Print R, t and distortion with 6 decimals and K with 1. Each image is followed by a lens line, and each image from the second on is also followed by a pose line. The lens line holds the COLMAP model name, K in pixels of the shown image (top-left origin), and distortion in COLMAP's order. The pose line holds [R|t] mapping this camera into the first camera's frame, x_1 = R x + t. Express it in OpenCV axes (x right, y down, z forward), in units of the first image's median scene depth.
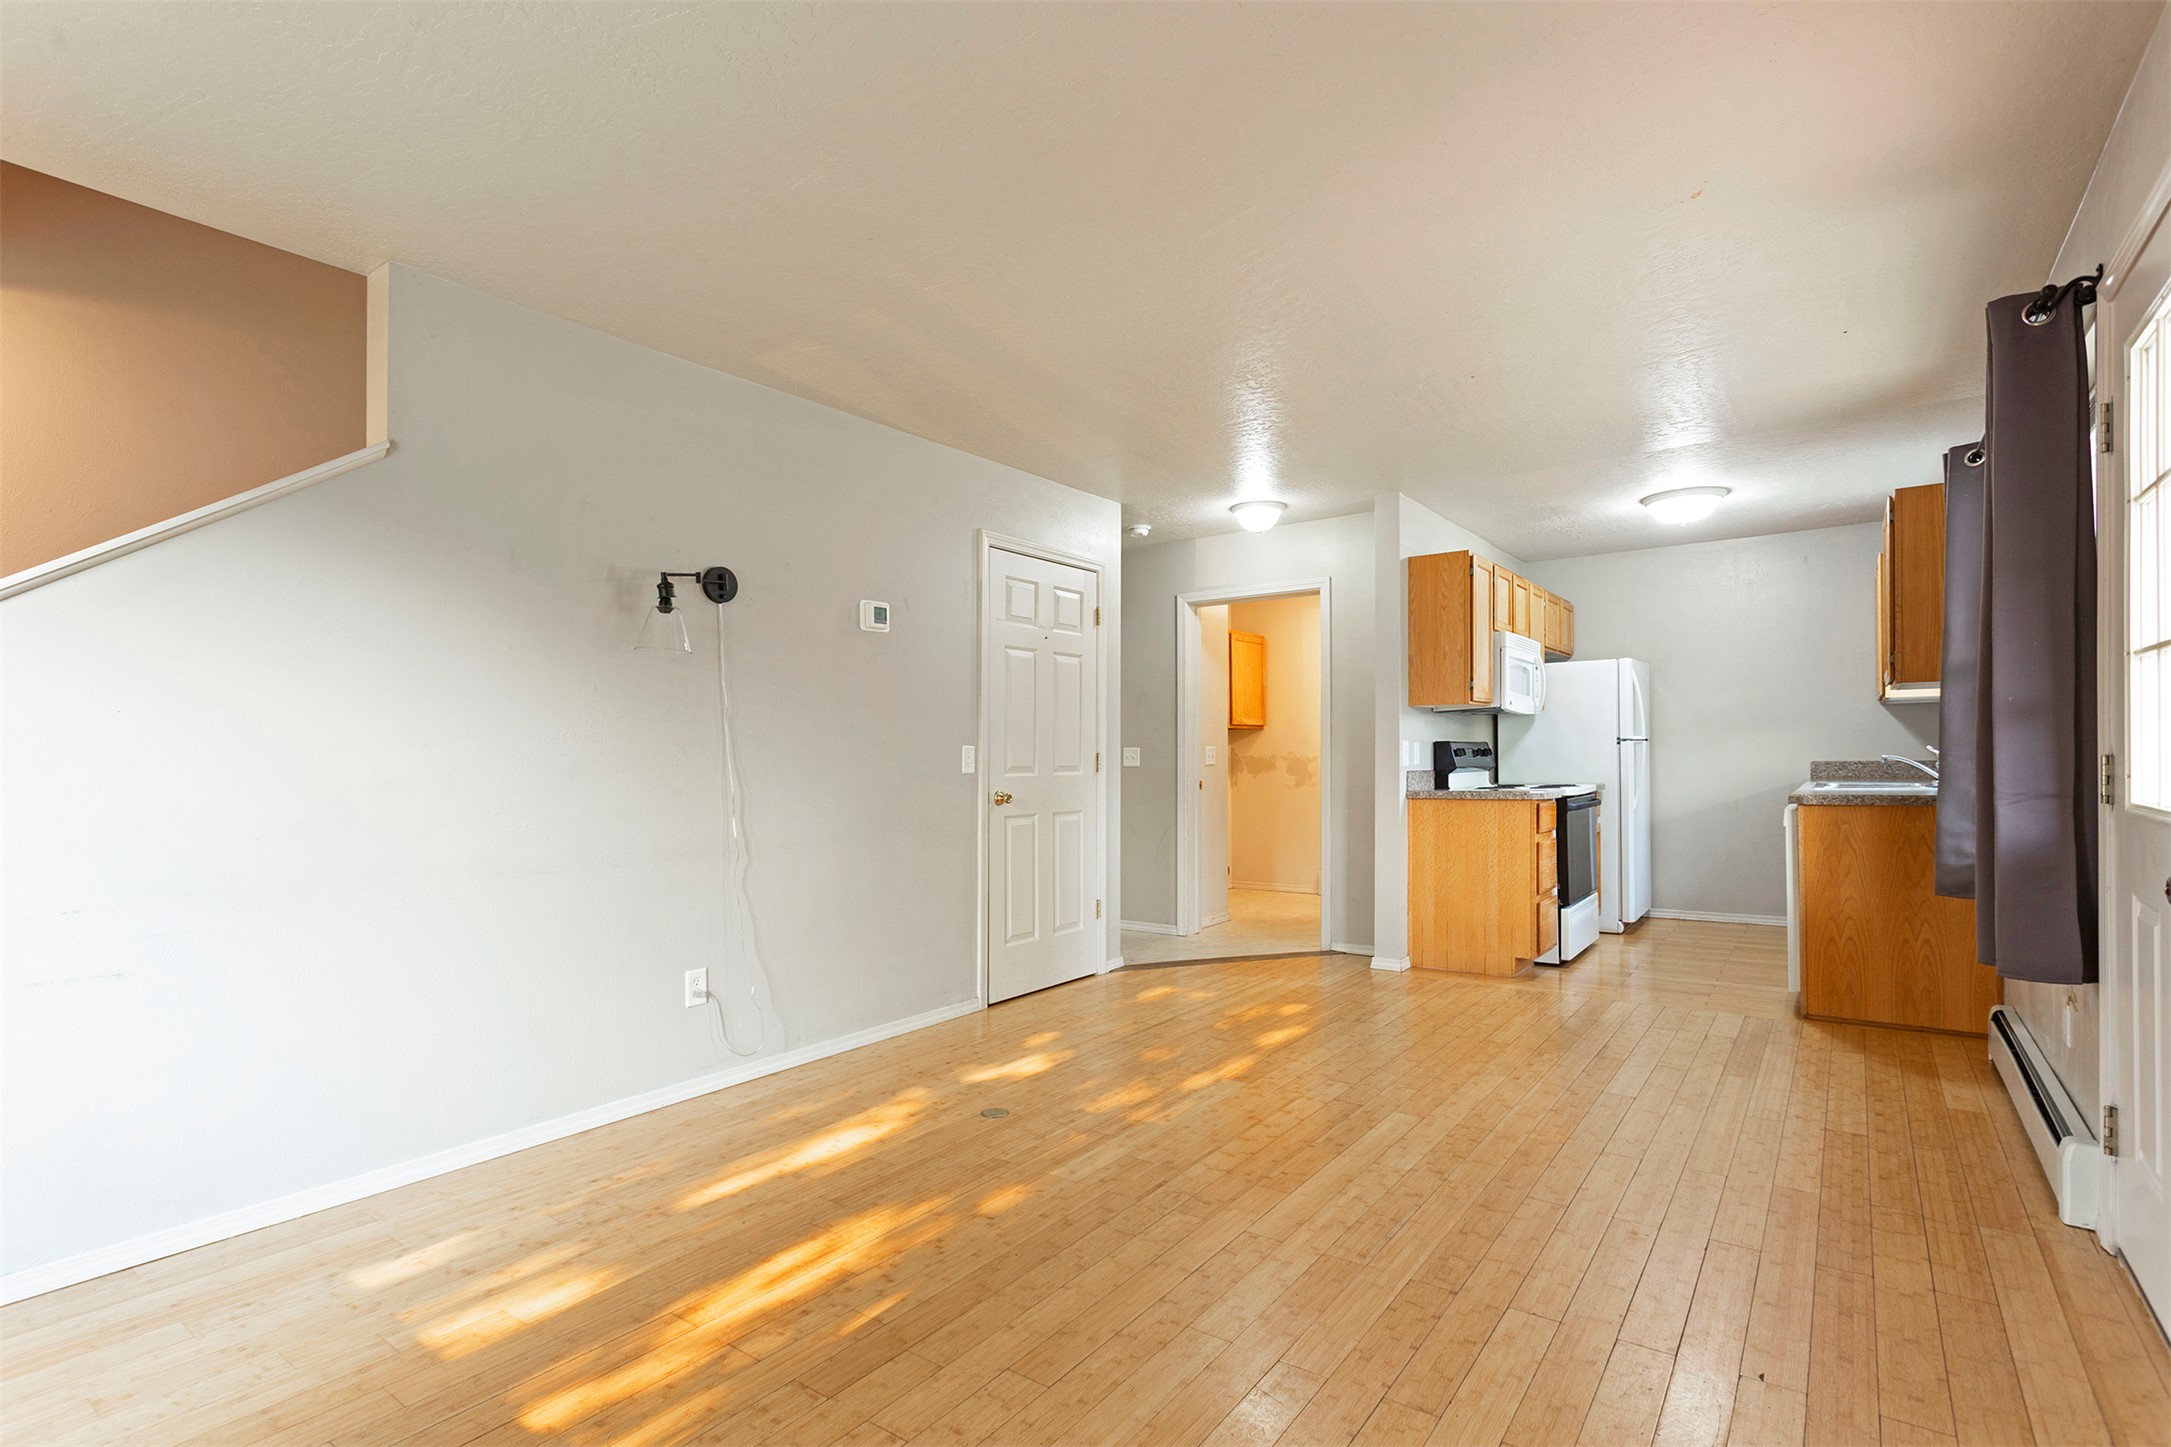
lens RADIAL K [[1005.4, 0, 1084.7], [0, 1005.4, 785.3], [0, 0, 1]] dist [-0.000959, -0.000275]
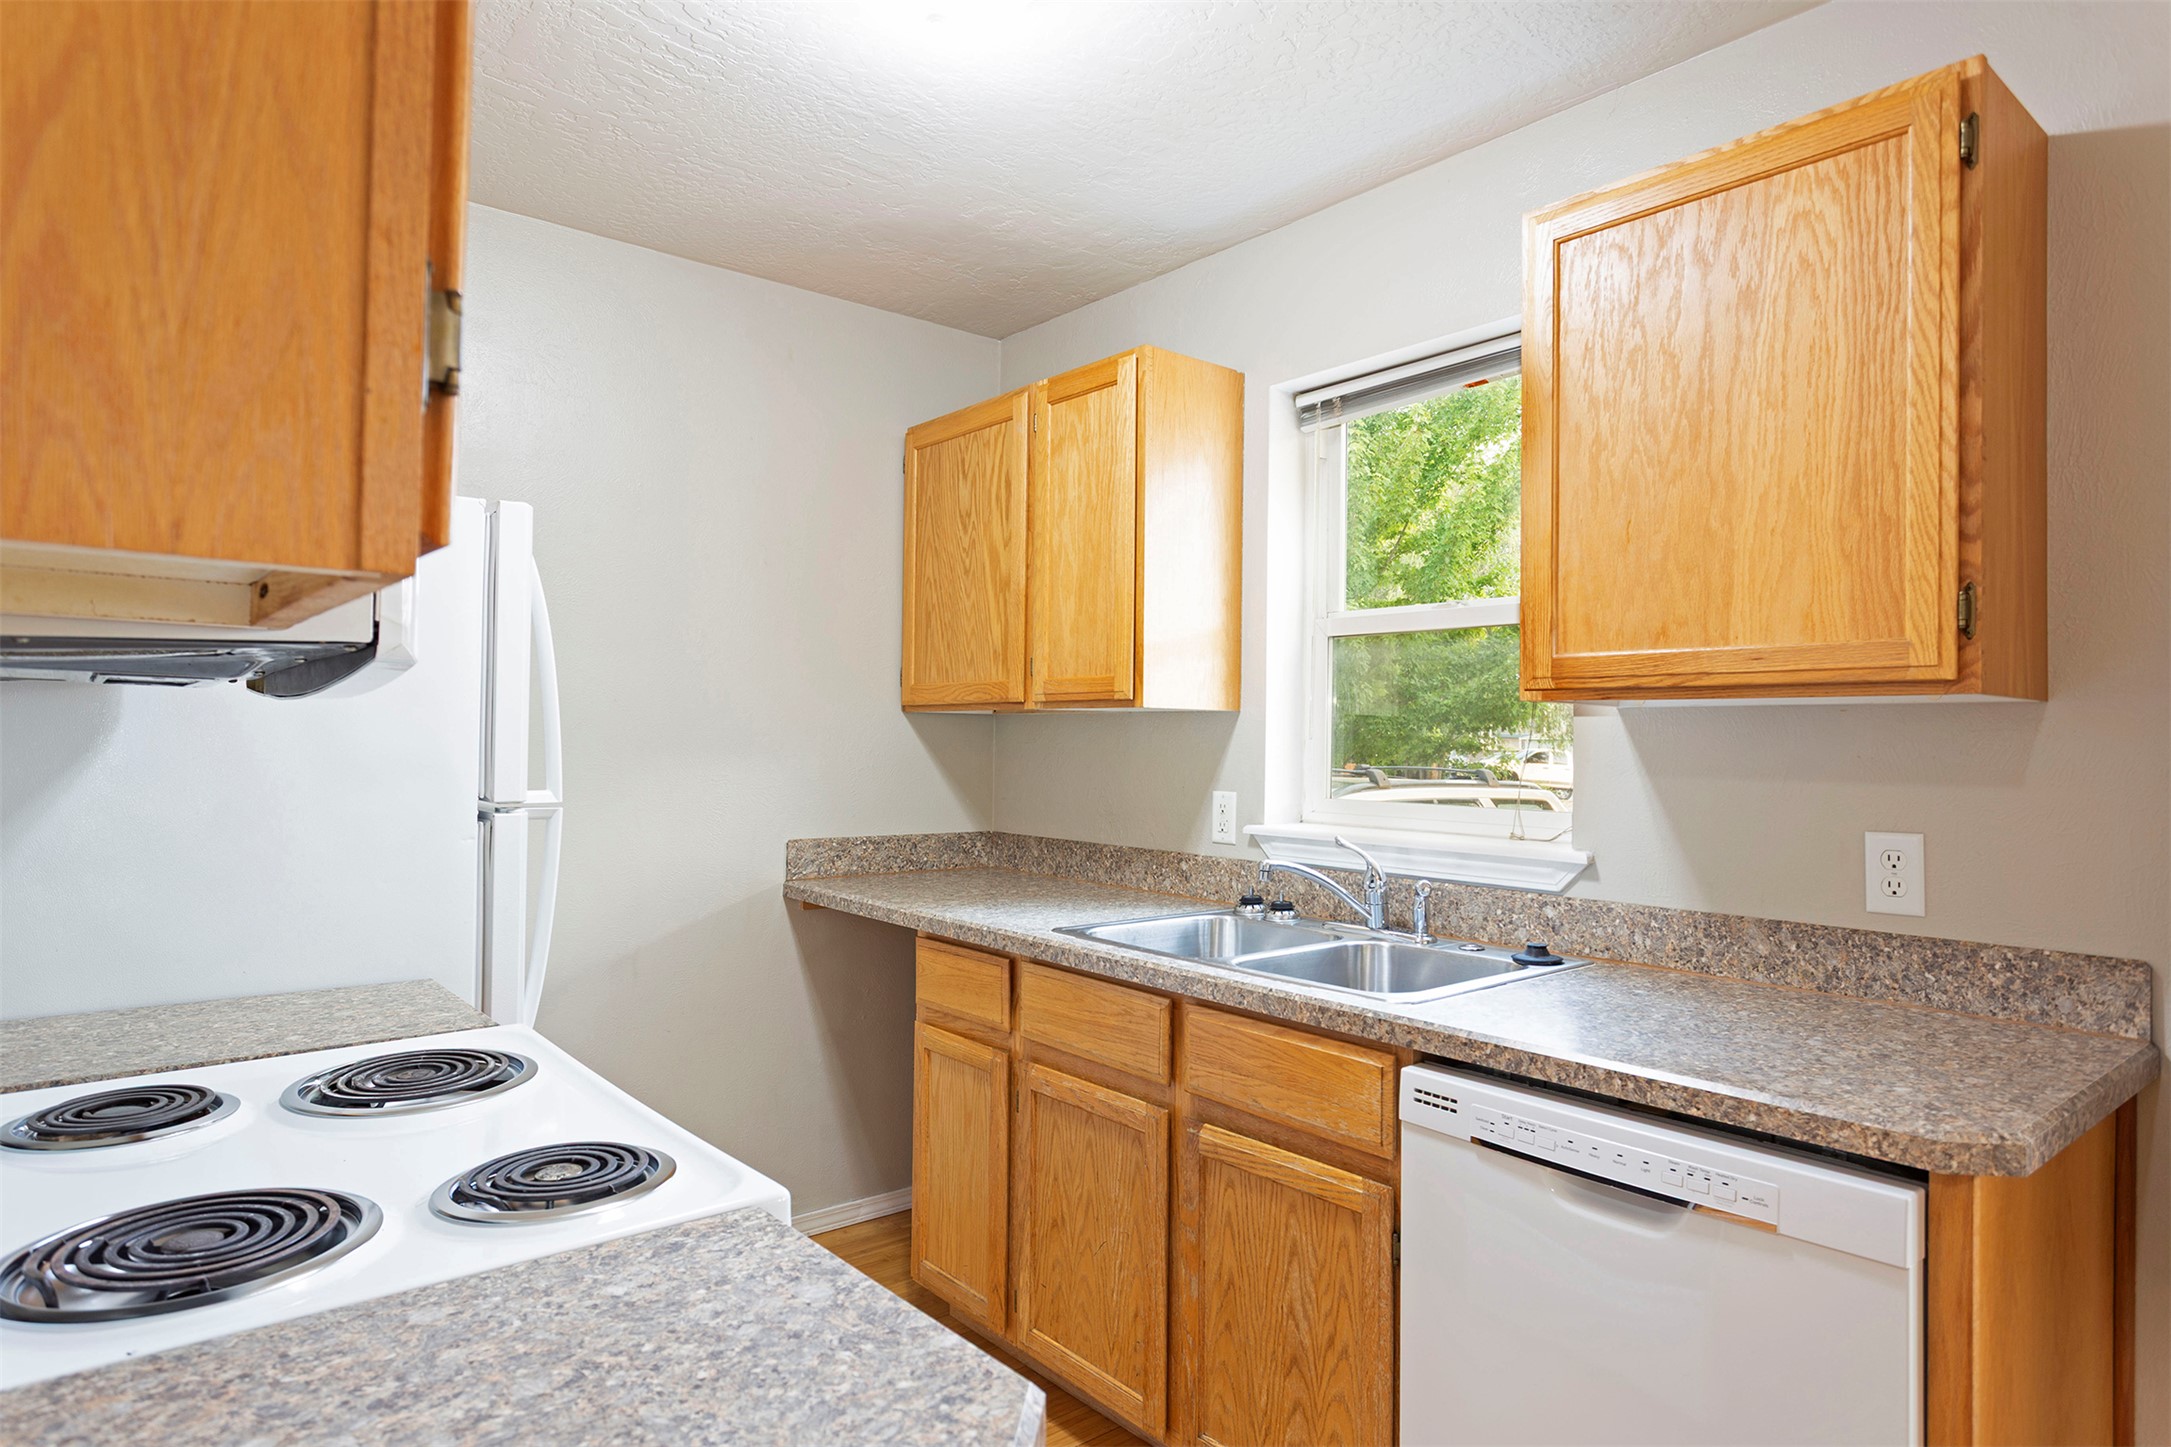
lens RADIAL K [[1254.0, 0, 1082.6], [0, 1254.0, 708.7], [0, 0, 1]] dist [-0.000578, -0.000127]
pose [[0.228636, 0.040037, 0.972688, 0.322027], [0.011379, 0.998976, -0.043794, -0.070896], [-0.973446, 0.021081, 0.227946, 0.999239]]
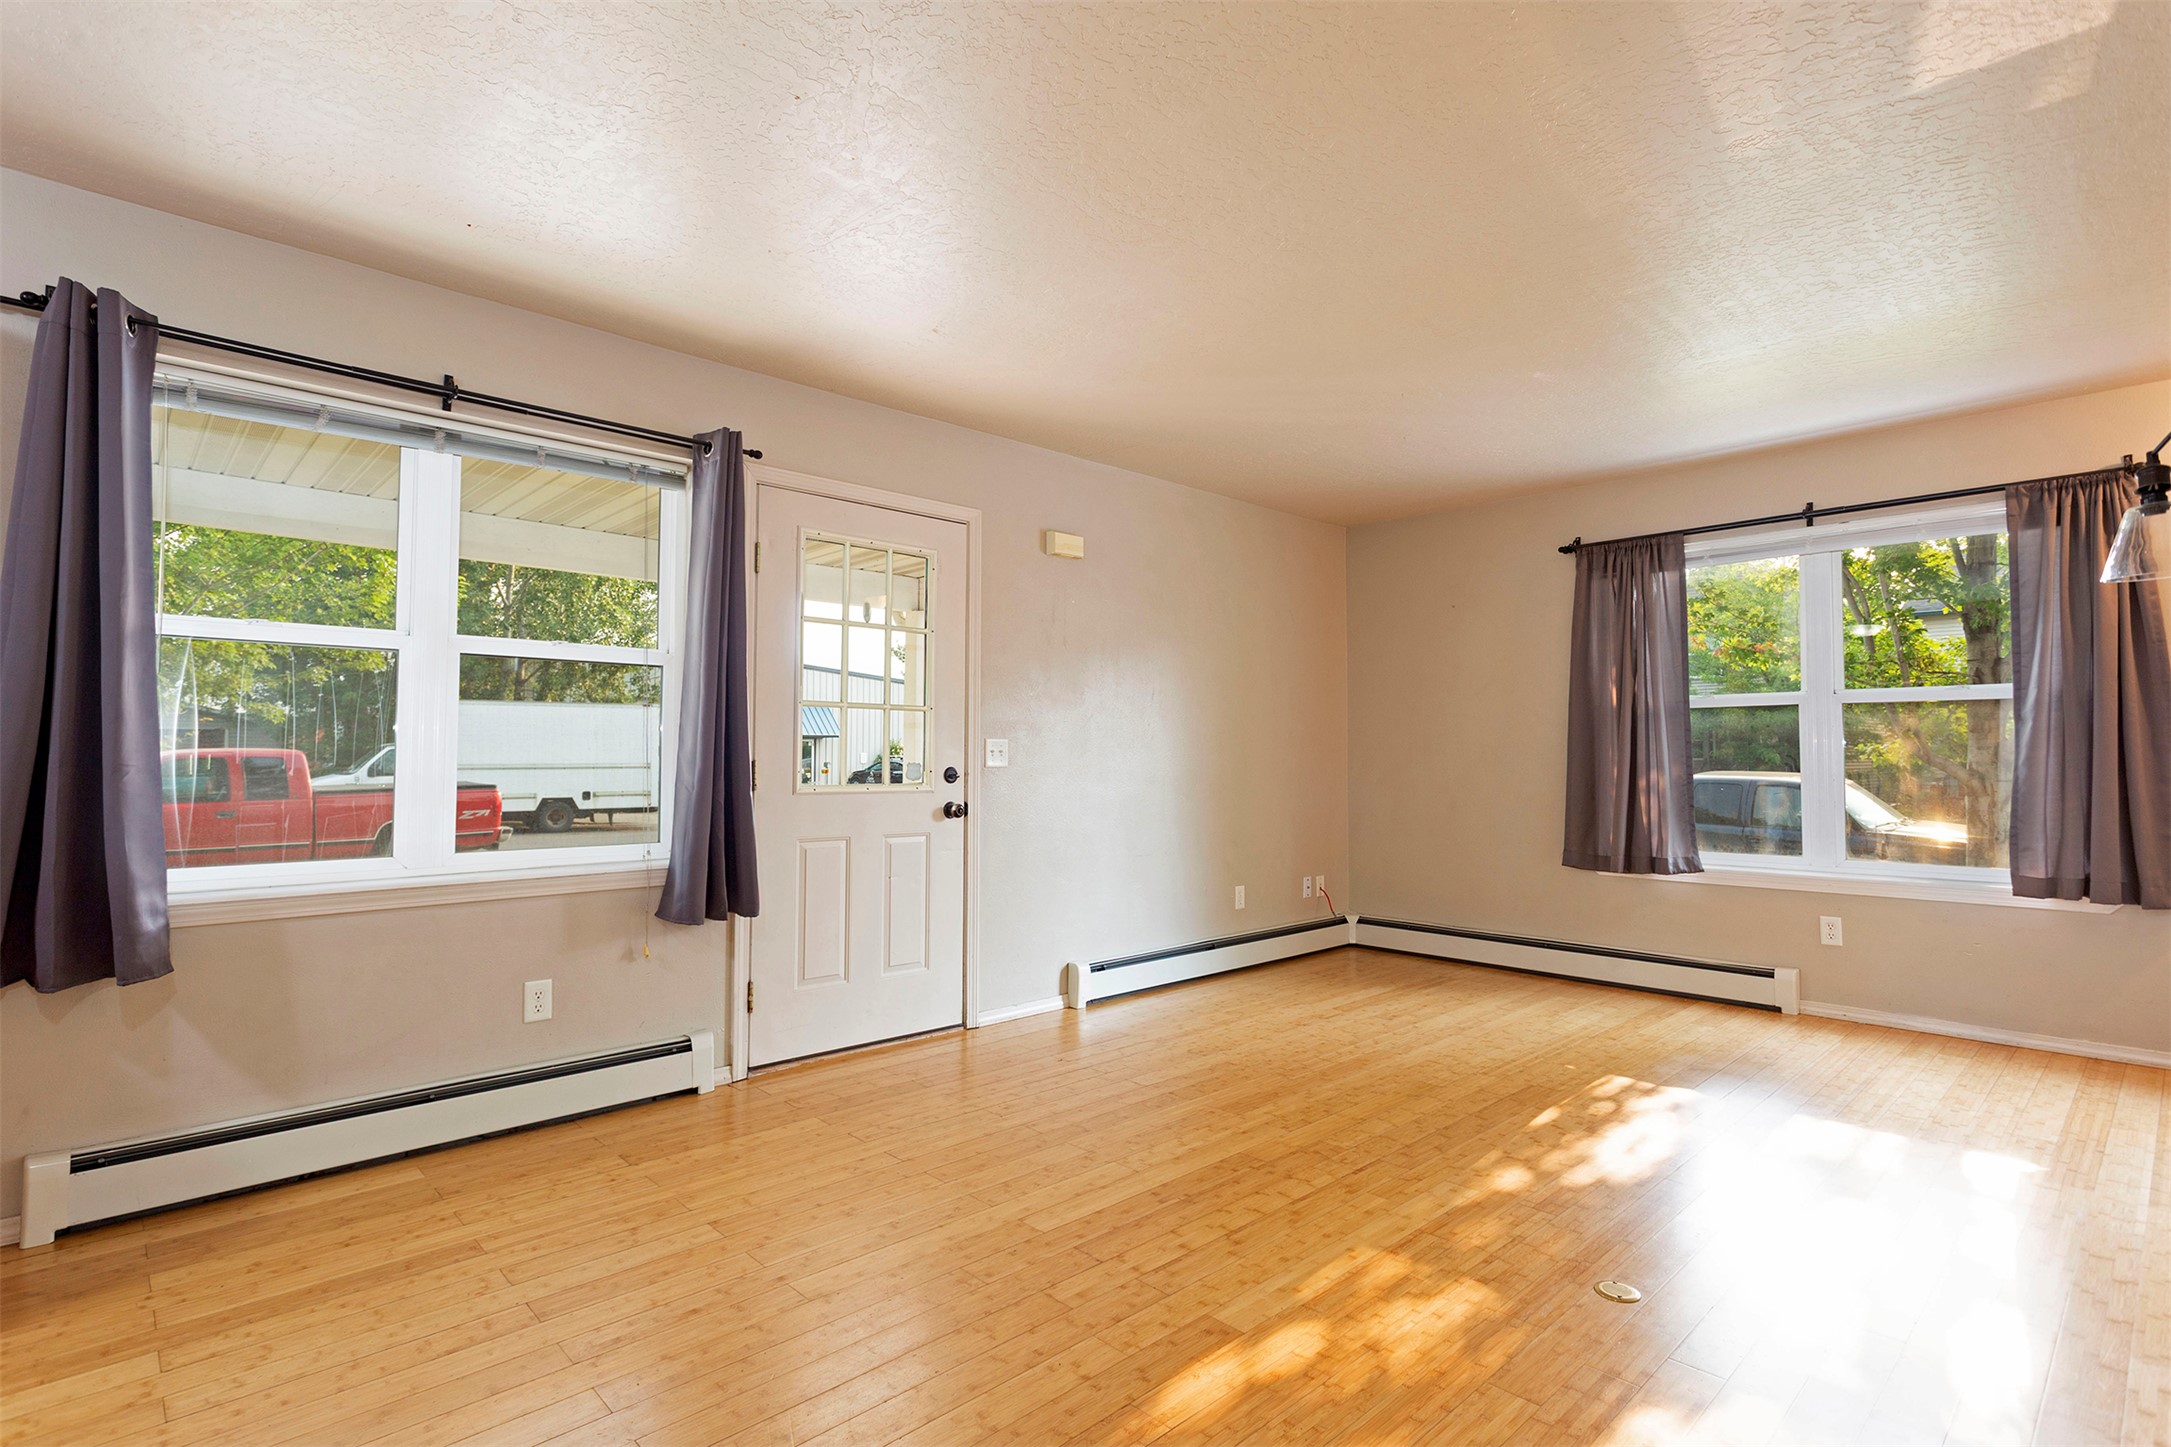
lens RADIAL K [[1089.4, 0, 1100.2], [0, 1089.4, 722.1], [0, 0, 1]] dist [-0.003982, -0.000277]
pose [[-0.988651, 0.014863, 0.149497, 0.092199], [0.015496, 0.999875, 0.003074, -0.040985], [-0.149432, 0.005355, -0.988757, 1.200873]]
